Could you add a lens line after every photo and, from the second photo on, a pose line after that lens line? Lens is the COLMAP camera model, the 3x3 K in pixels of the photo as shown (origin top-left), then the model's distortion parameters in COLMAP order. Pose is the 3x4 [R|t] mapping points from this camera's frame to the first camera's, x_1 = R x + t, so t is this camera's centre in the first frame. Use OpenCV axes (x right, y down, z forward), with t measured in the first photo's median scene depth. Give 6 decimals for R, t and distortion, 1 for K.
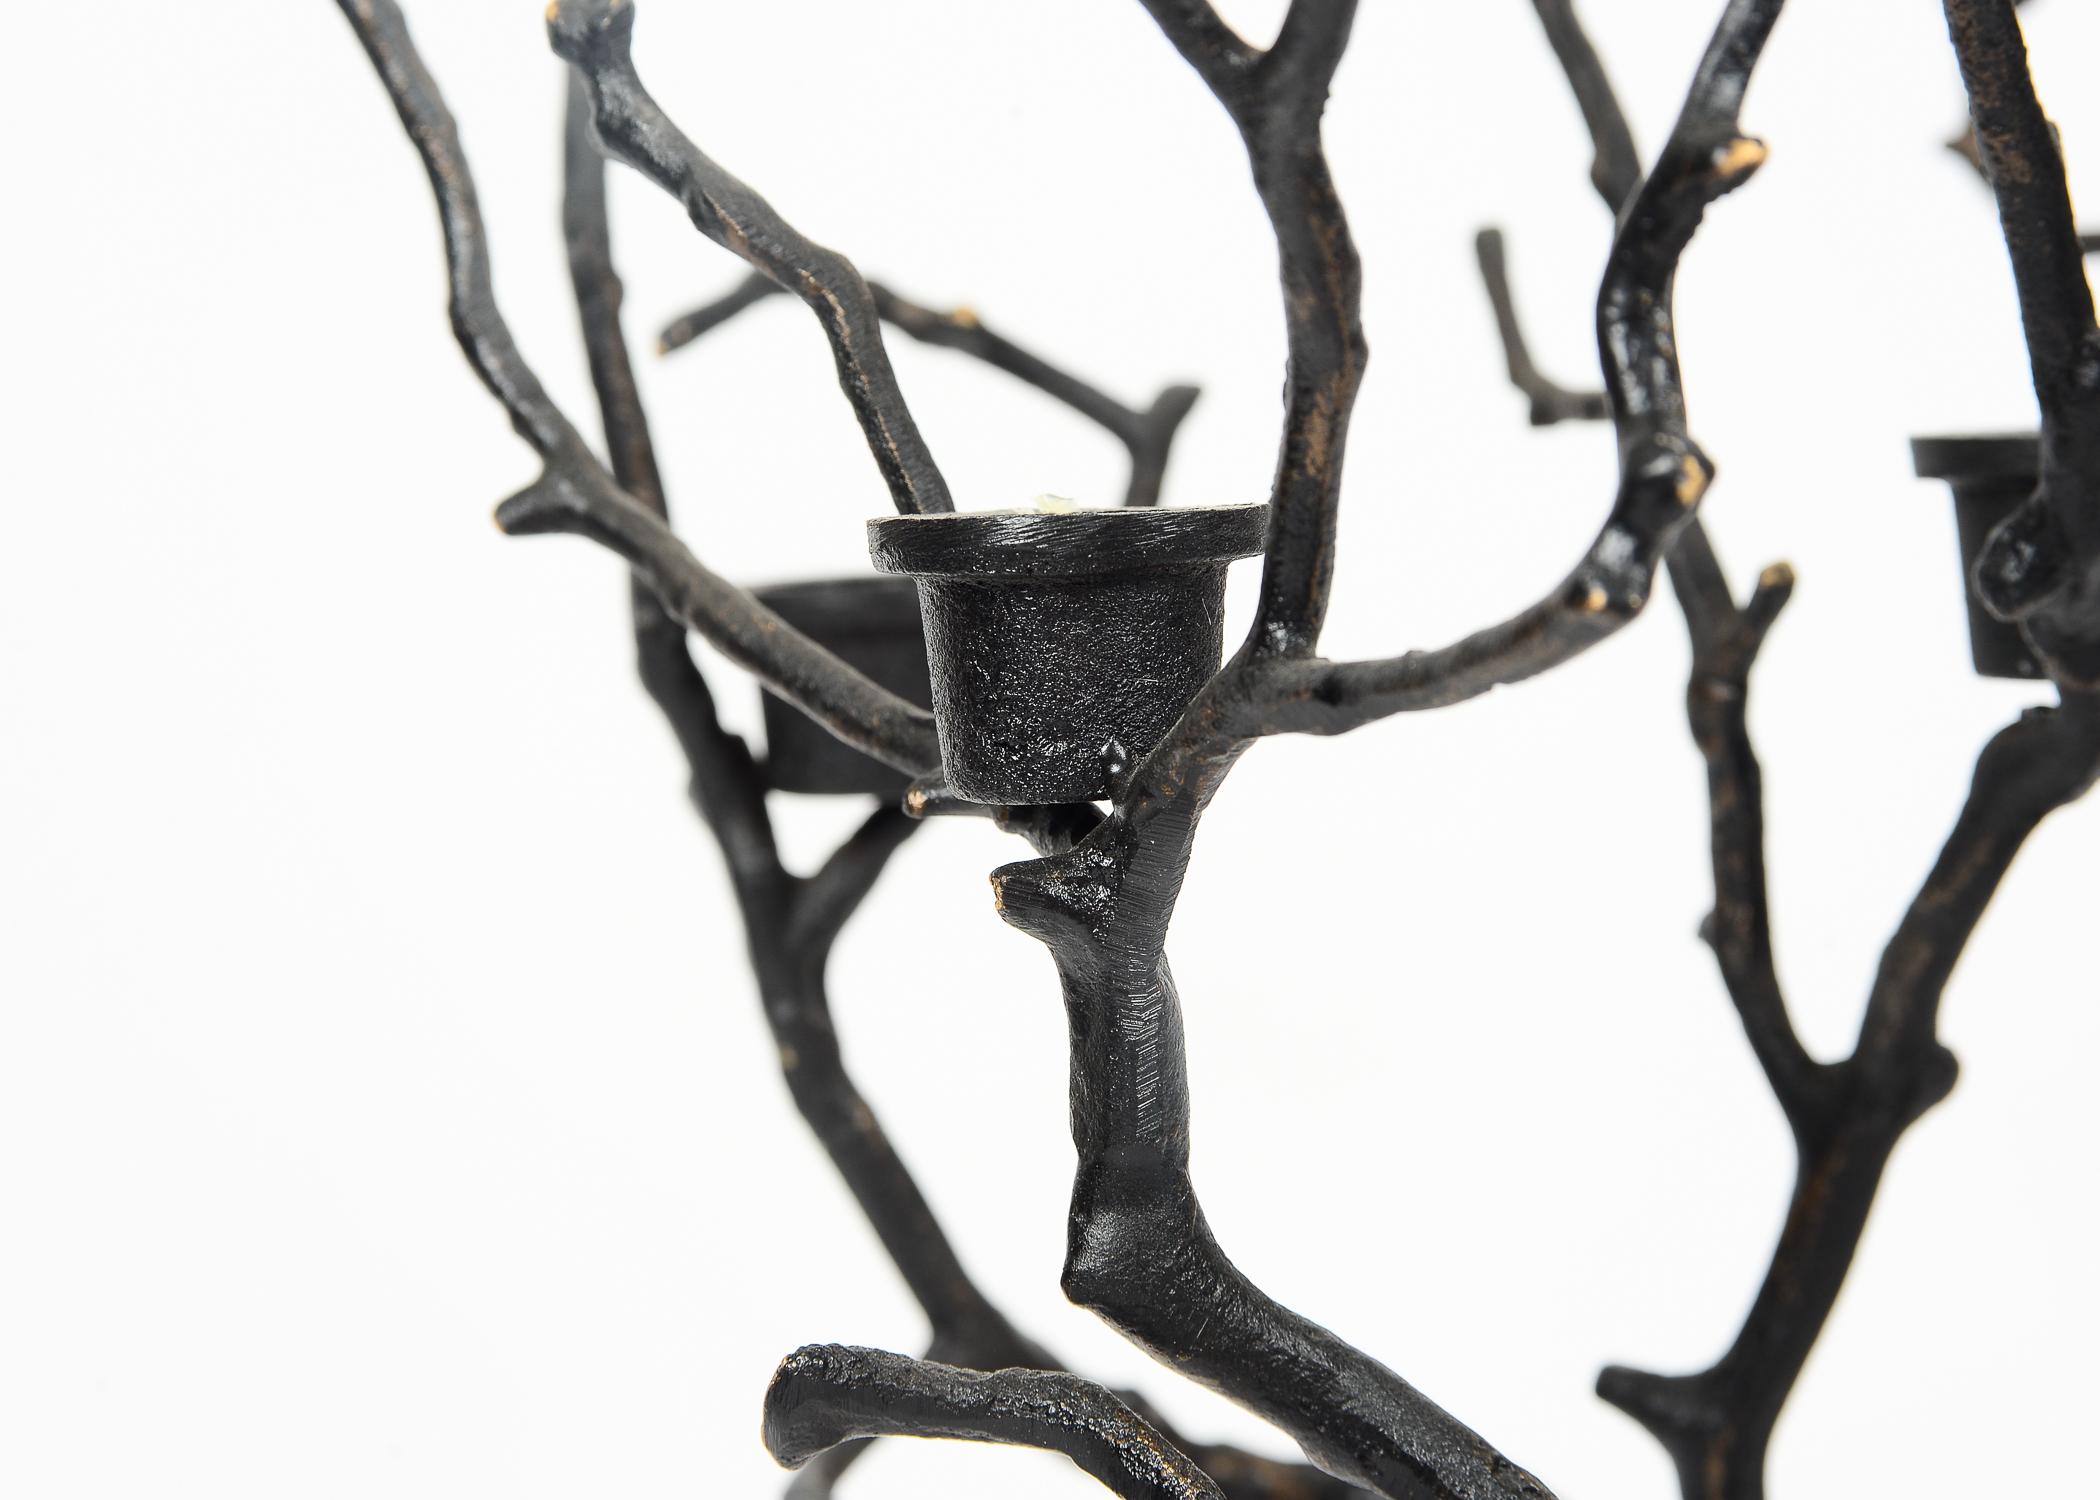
lens RADIAL K [[5509.3, 0, 1045.2], [0, 5509.3, 748.4], [0, 0, 1]] dist [-0.025760, 0.000000]
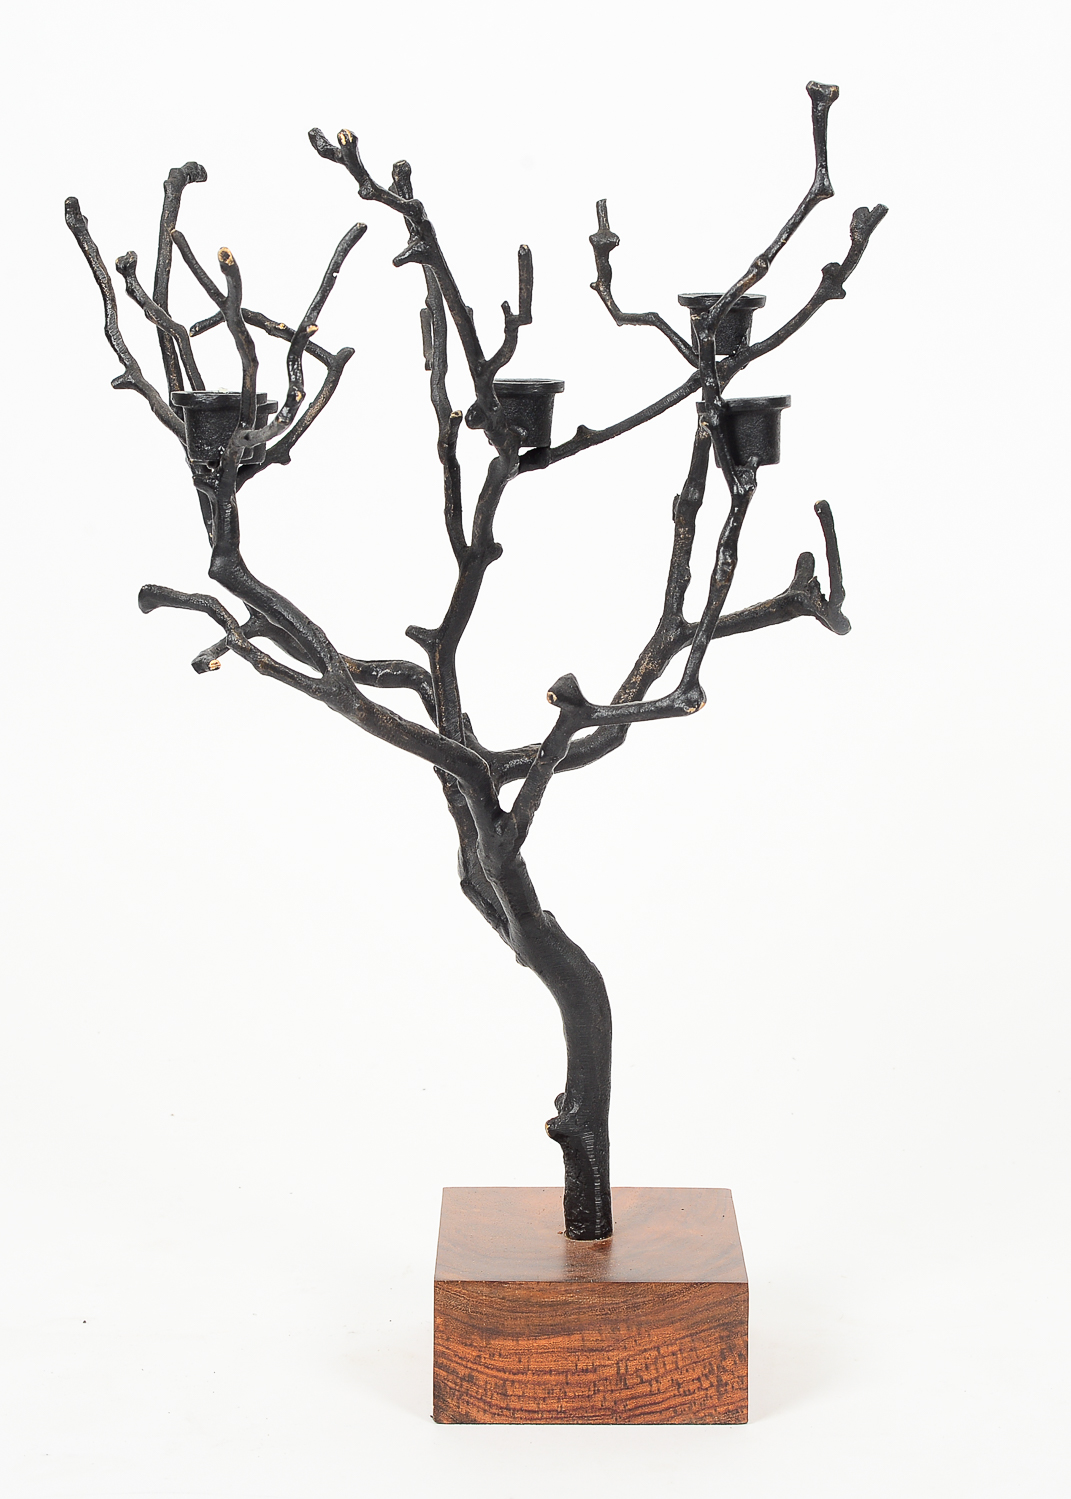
lens RADIAL K [[4048.6, 0, 586.8], [0, 4048.6, 779.6], [0, 0, 1]] dist [0.080239, 0.000000]
pose [[0.992110, 0.059958, -0.110100, 0.641463], [-0.051889, 0.995851, 0.074752, 0.005853], [0.114125, -0.068449, 0.991106, -2.067460]]
